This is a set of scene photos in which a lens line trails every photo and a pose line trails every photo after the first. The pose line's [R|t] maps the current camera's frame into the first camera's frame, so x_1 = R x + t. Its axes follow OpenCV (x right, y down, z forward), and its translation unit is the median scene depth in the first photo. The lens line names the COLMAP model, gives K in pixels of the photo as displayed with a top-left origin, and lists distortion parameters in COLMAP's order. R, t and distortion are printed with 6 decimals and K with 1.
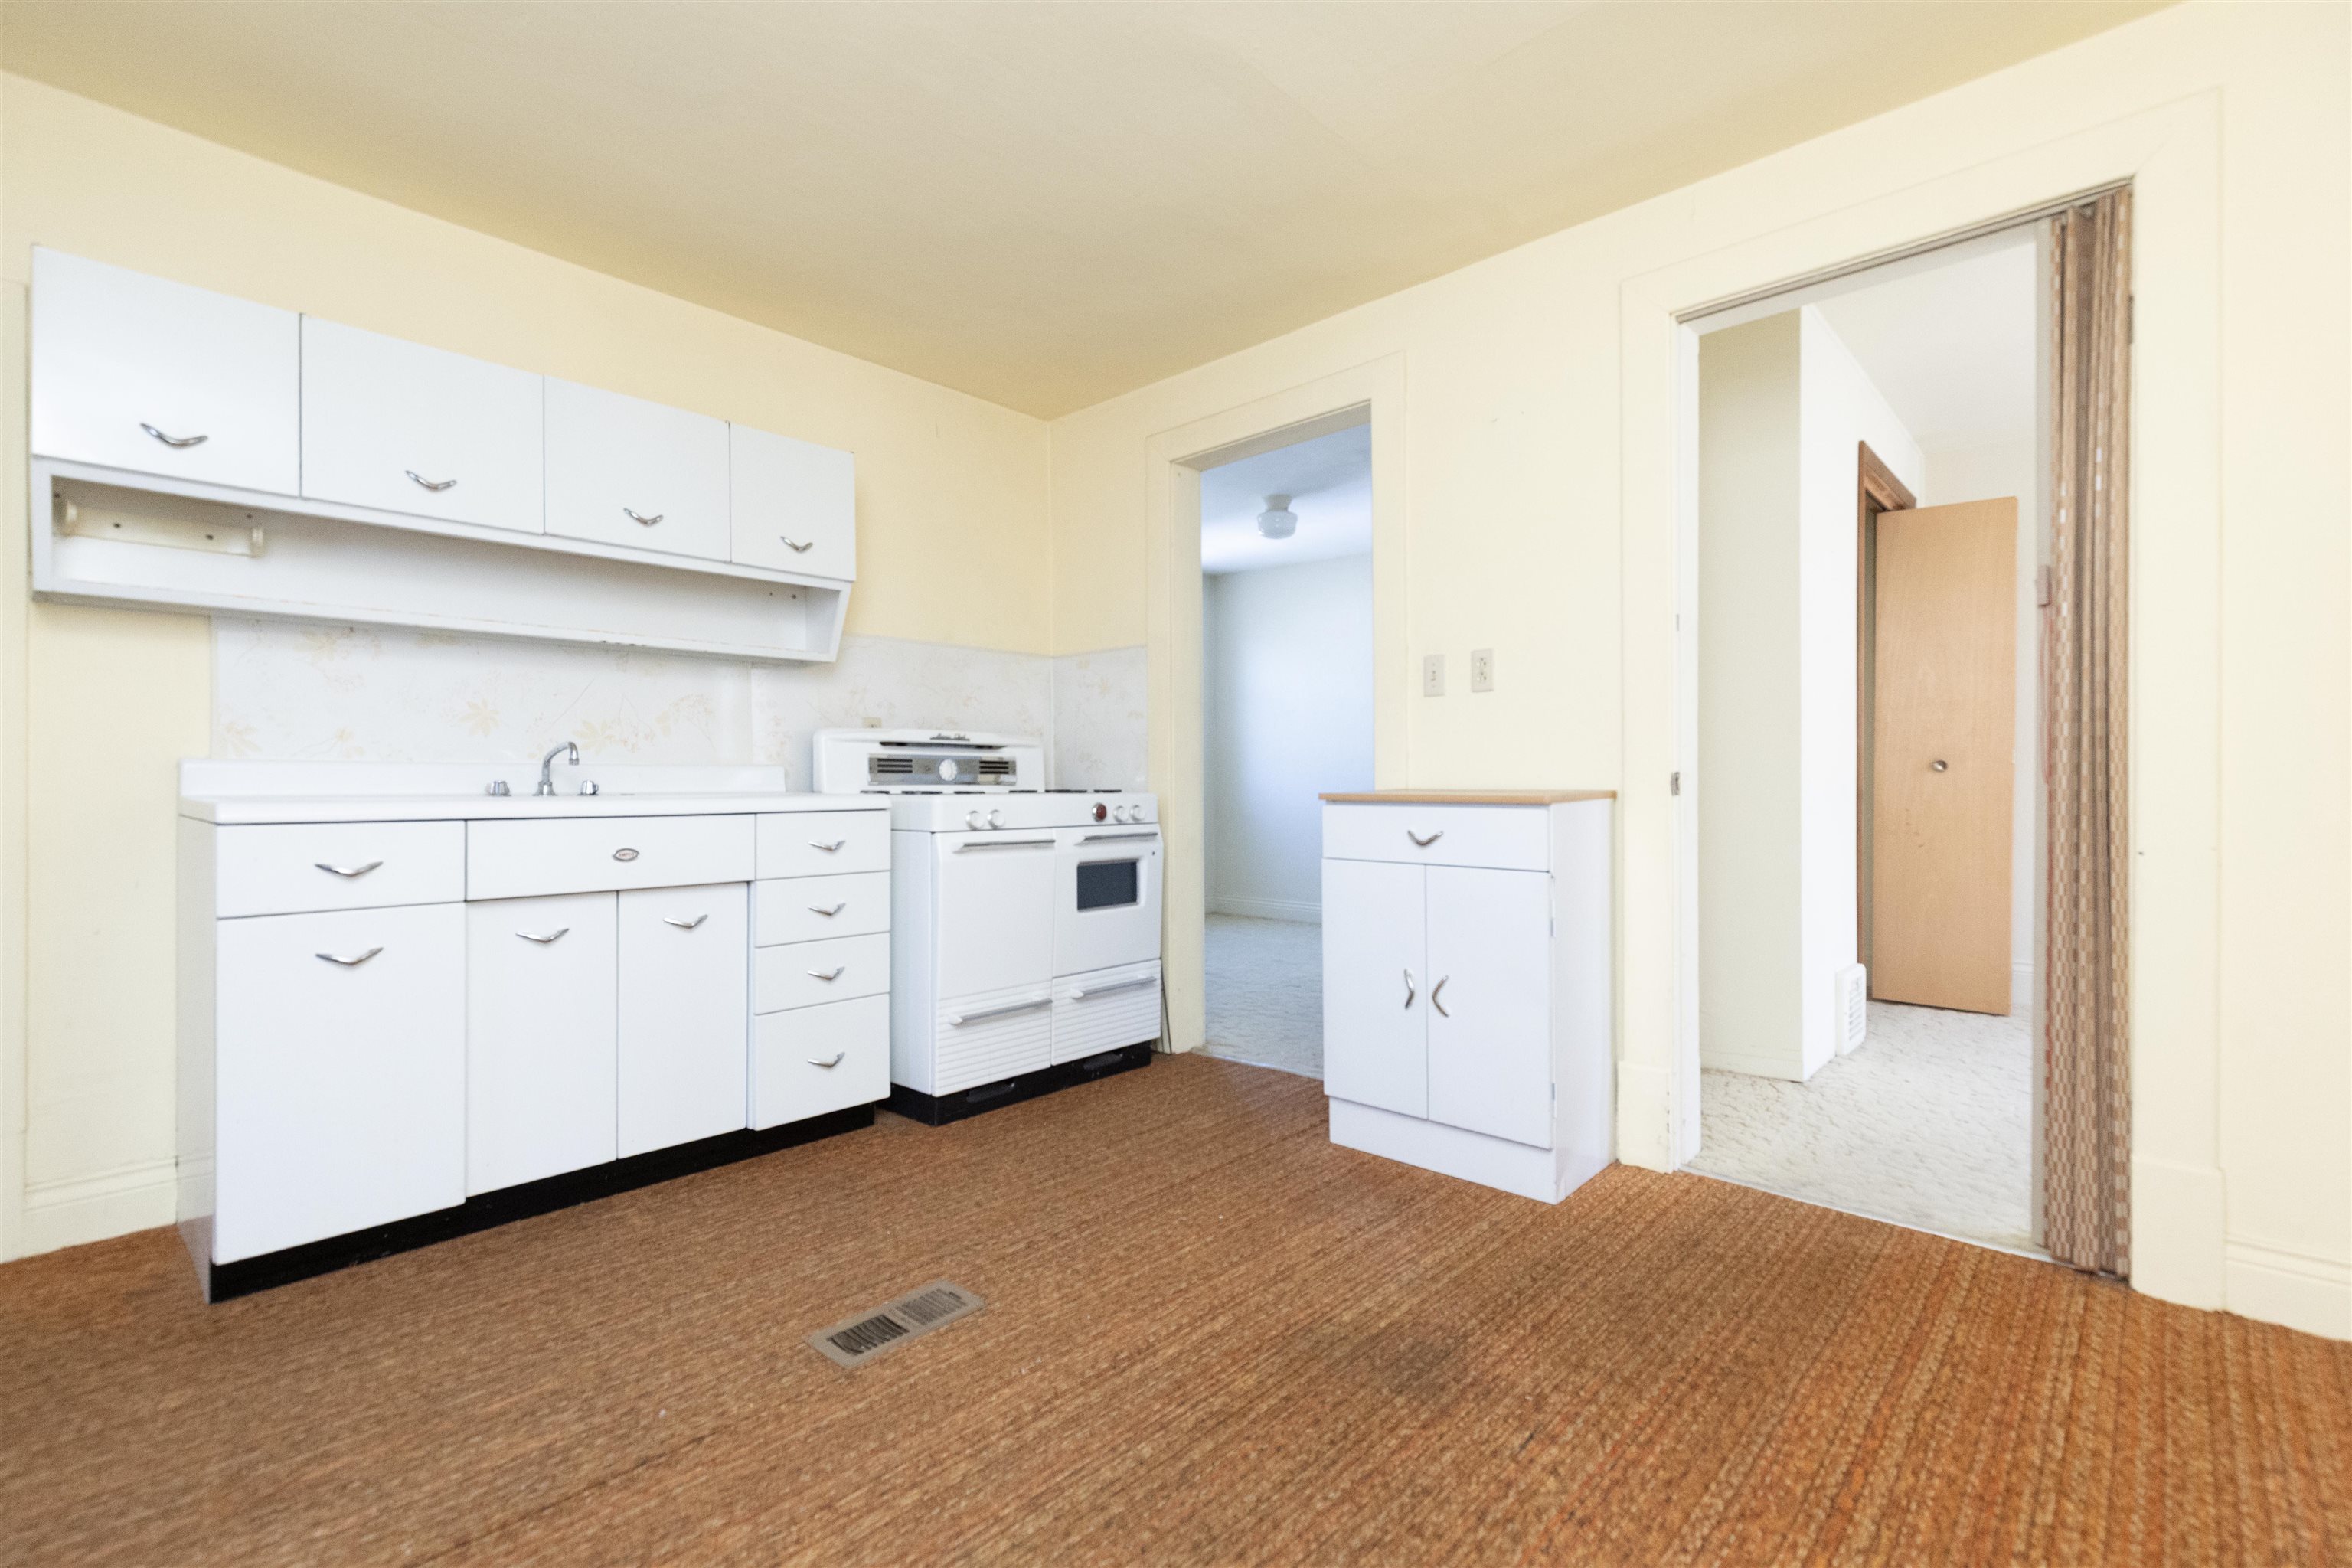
lens RADIAL K [[1067.8, 0, 1161.9], [0, 1067.8, 784.1], [0, 0, 1]] dist [0.007220, 0.000178]
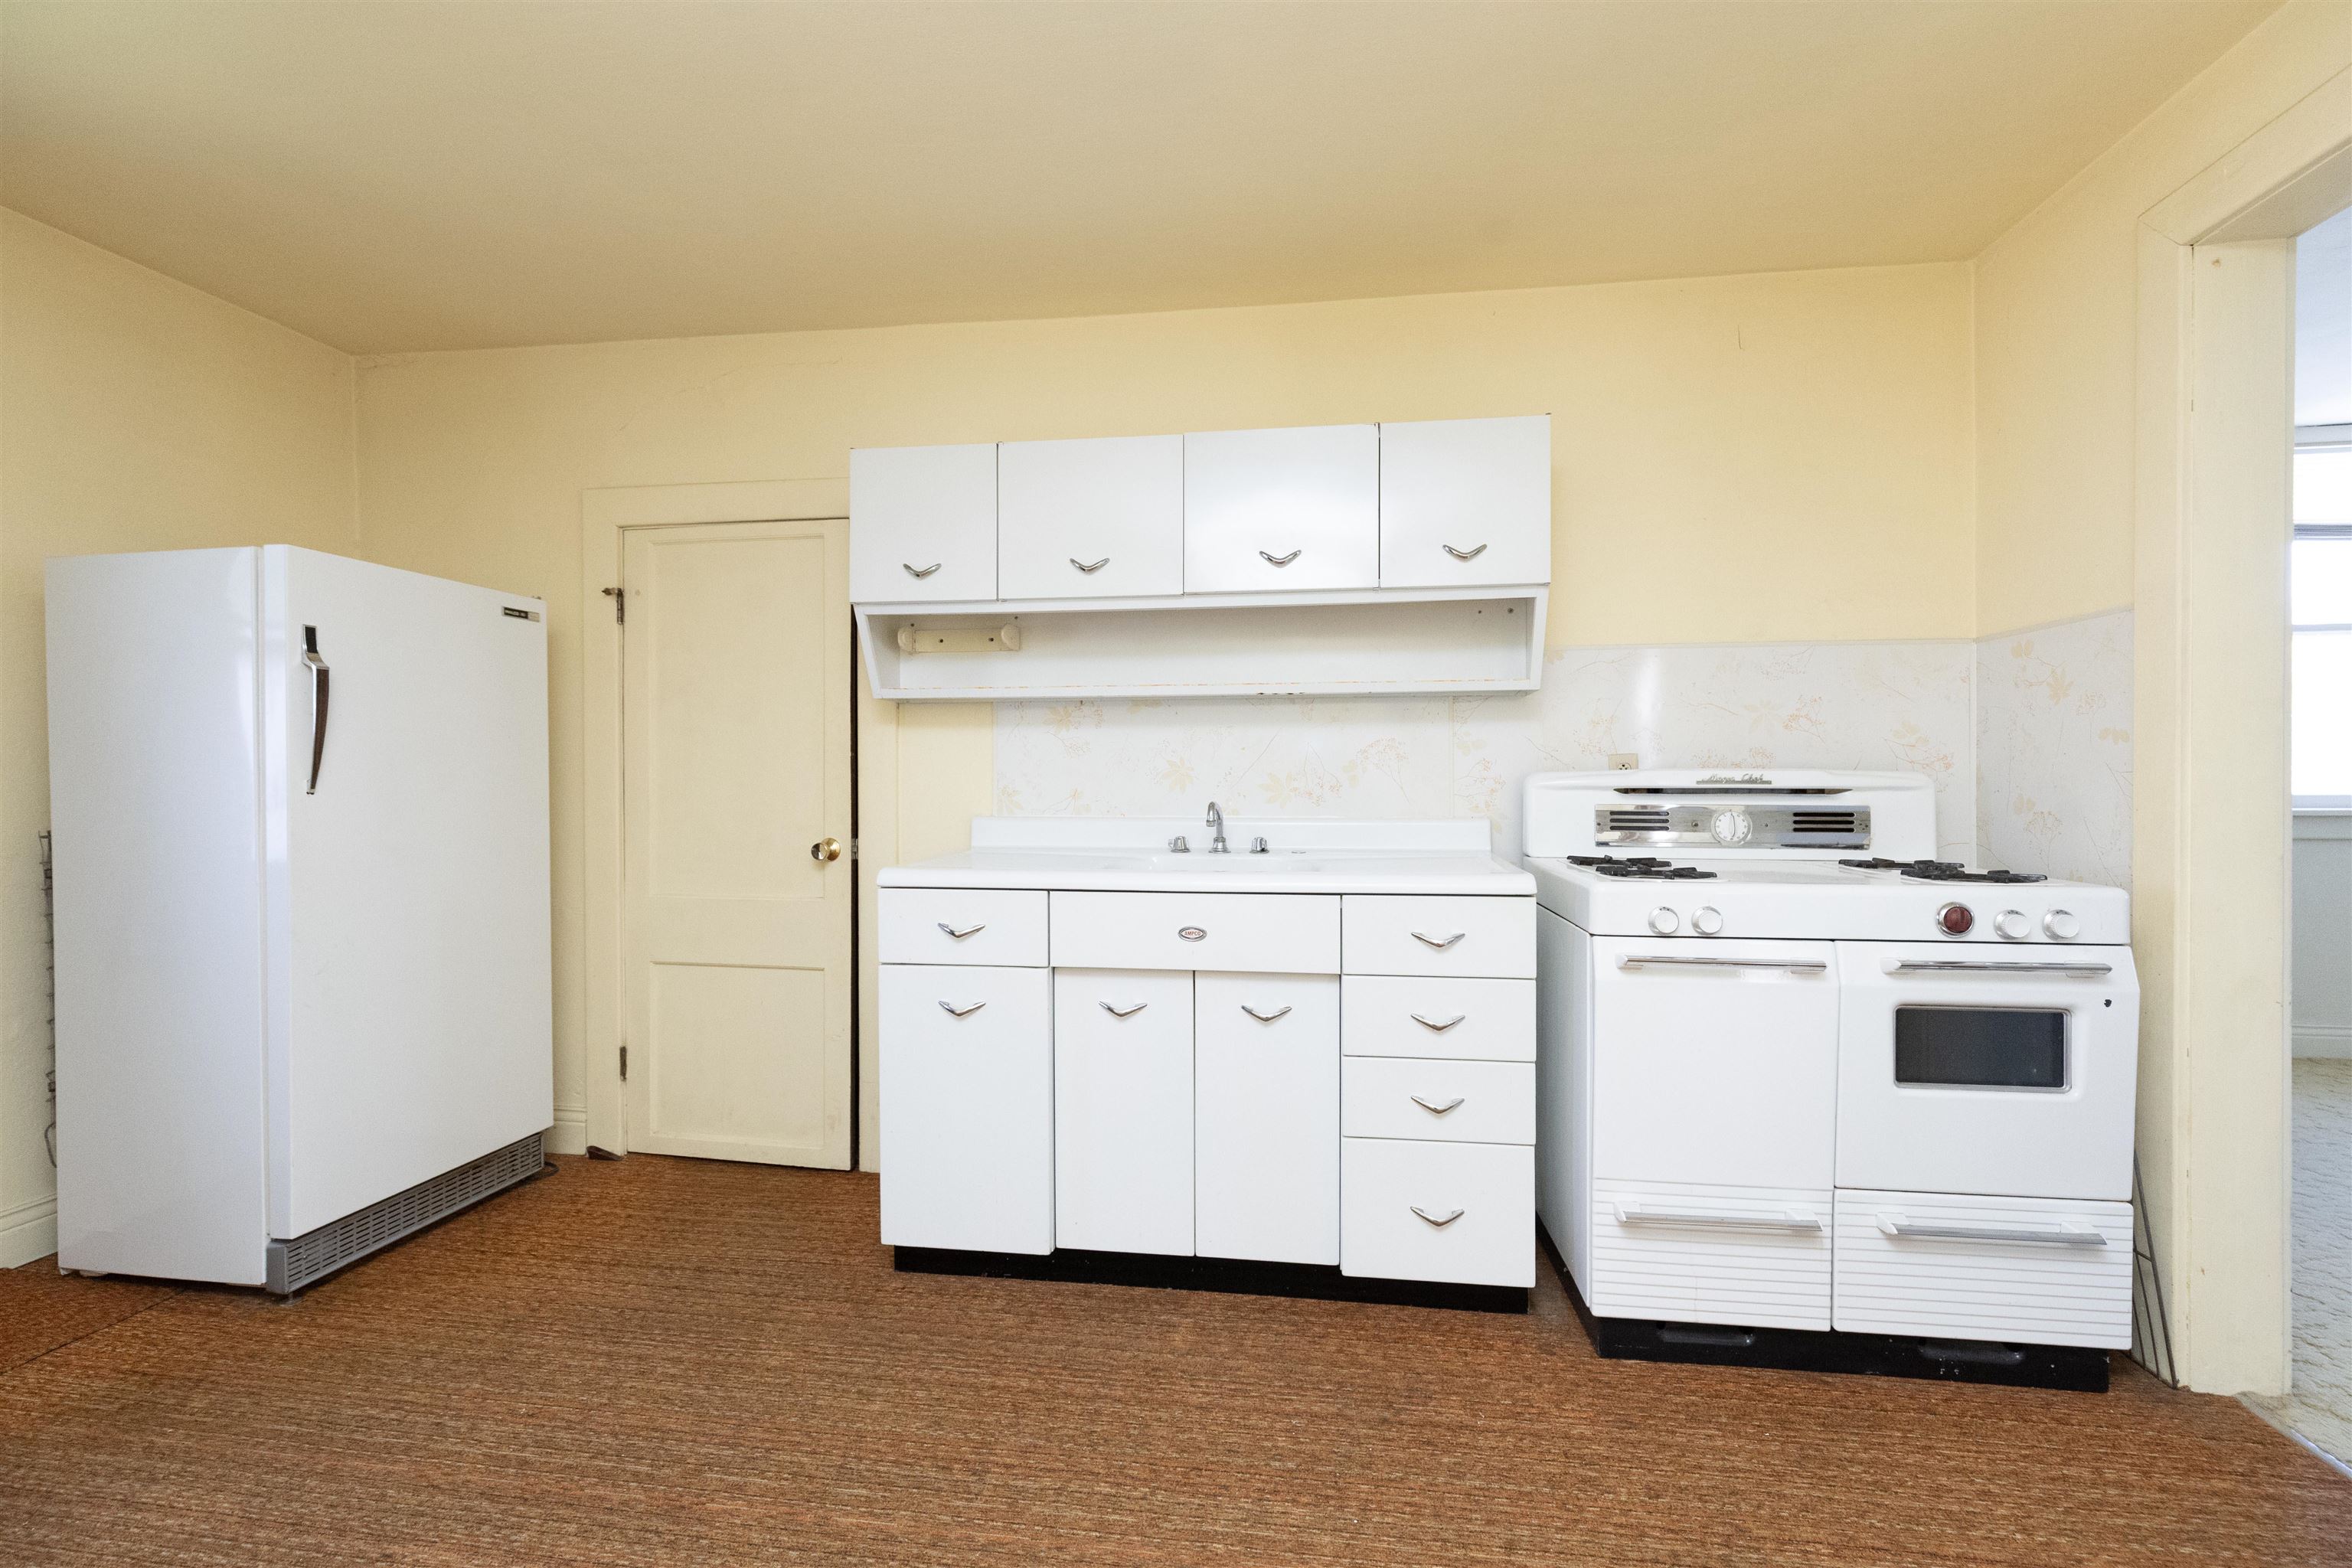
lens RADIAL K [[1028.1, 0, 1168.2], [0, 1028.1, 790.6], [0, 0, 1]] dist [0.006980, -0.000406]
pose [[0.571966, 0.012207, -0.820186, 0.179735], [-0.000171, 0.999891, 0.014762, -0.059433], [0.820277, -0.008303, 0.571906, 0.400580]]
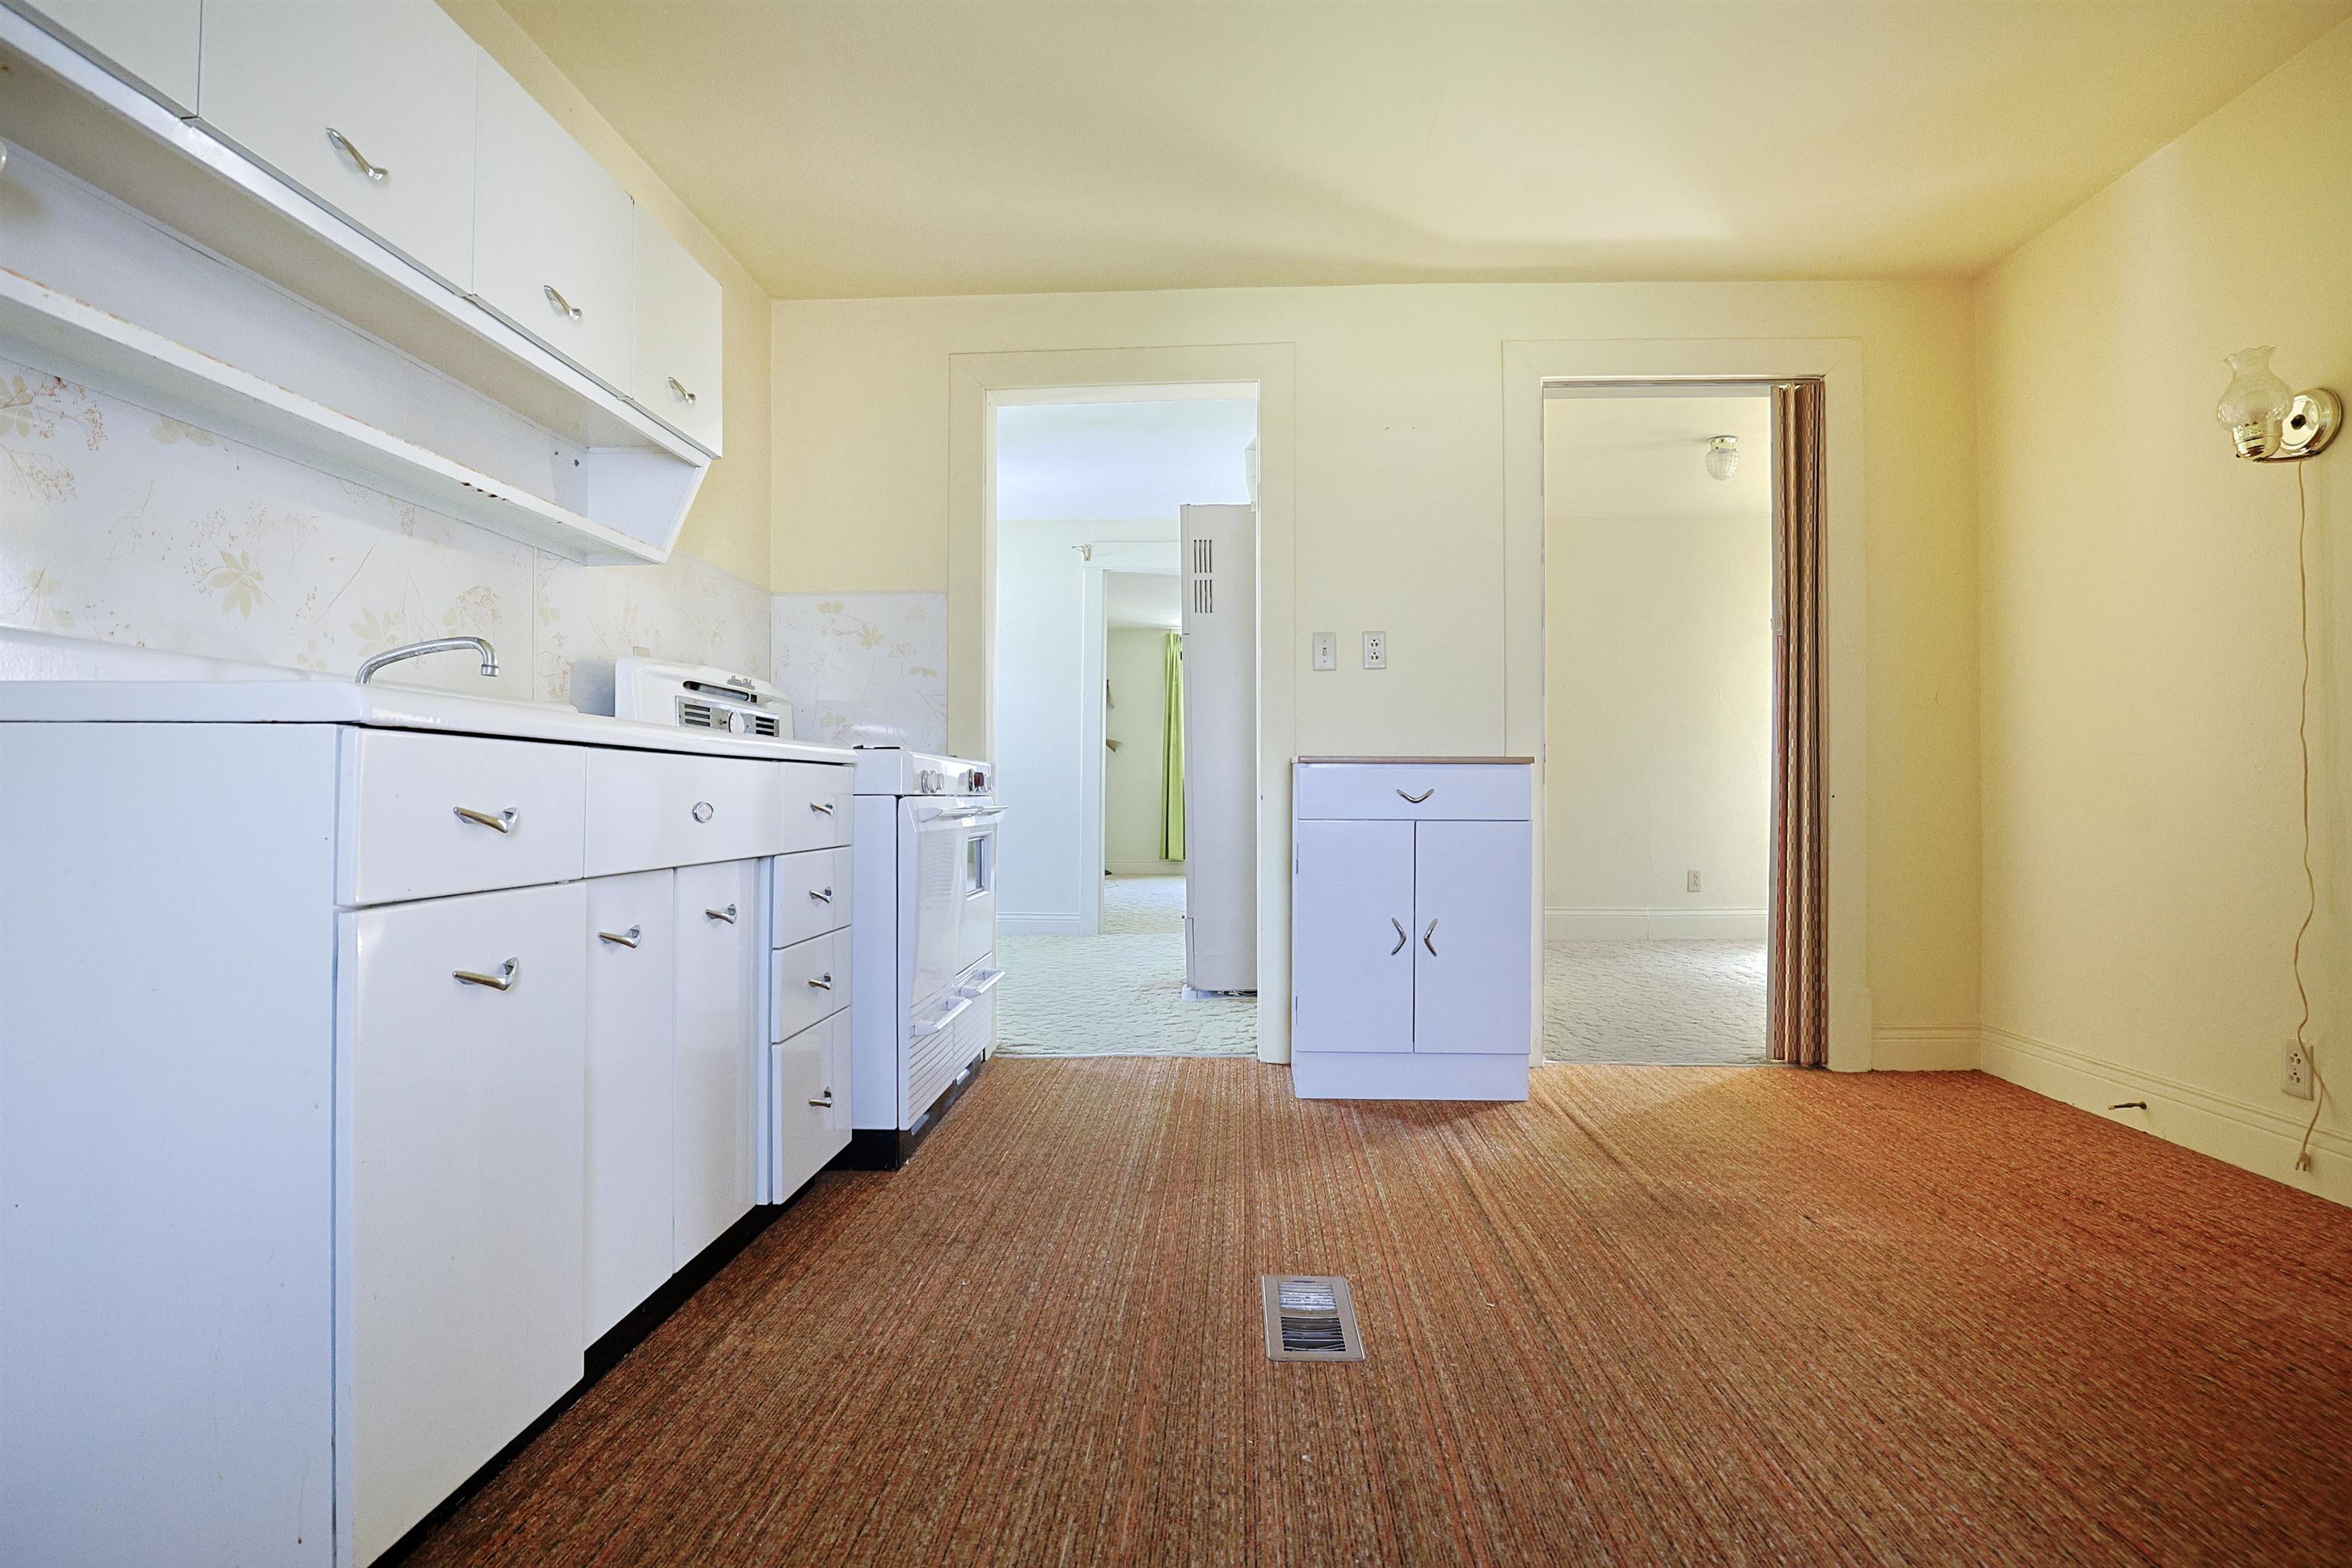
lens RADIAL K [[1157.3, 0, 1182.6], [0, 1157.3, 789.3], [0, 0, 1]] dist [-0.030503, 0.001060]
pose [[0.762903, 0.007238, 0.646473, -0.620198], [-0.002502, 0.999963, -0.008244, 0.048009], [-0.646508, 0.004672, 0.762893, 0.221384]]
